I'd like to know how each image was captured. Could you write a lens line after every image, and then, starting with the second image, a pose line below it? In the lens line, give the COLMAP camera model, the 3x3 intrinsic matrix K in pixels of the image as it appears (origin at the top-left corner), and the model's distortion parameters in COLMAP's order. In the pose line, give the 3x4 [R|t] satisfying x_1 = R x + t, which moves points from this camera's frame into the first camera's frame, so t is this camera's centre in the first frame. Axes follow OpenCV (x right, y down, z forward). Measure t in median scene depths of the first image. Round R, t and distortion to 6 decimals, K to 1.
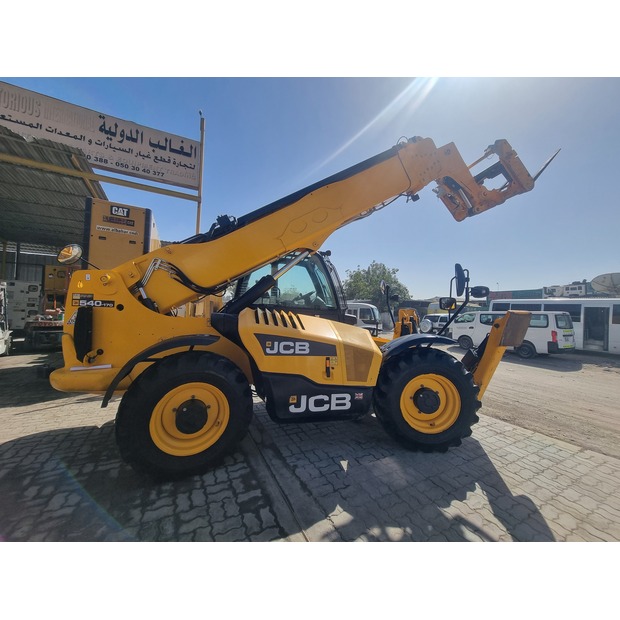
lens RADIAL K [[246.1, 0, 310.0], [0, 246.1, 310.0], [0, 0, 1]] dist [-0.001128, -0.000176]
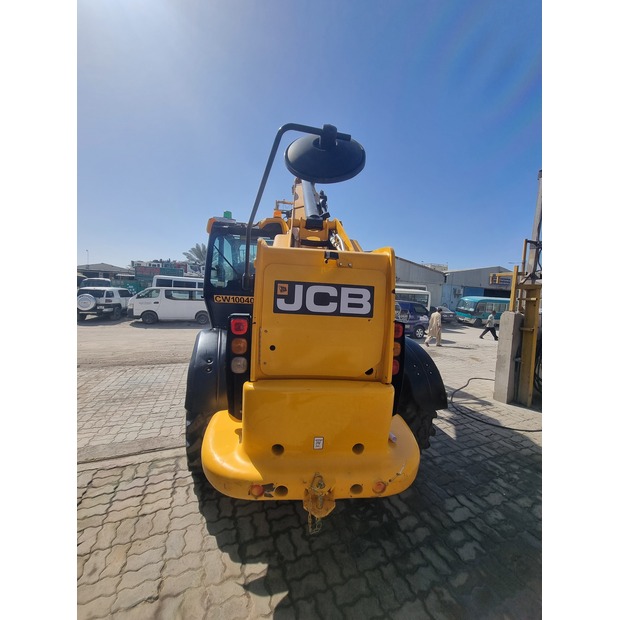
lens RADIAL K [[246.1, 0, 310.0], [0, 246.1, 310.0], [0, 0, 1]] dist [-0.001128, -0.000176]
pose [[0.137877, -0.075712, 0.987551, -1.571953], [-0.045896, 0.995515, 0.082731, -0.075729], [-0.989385, -0.056731, 0.133783, 1.173197]]
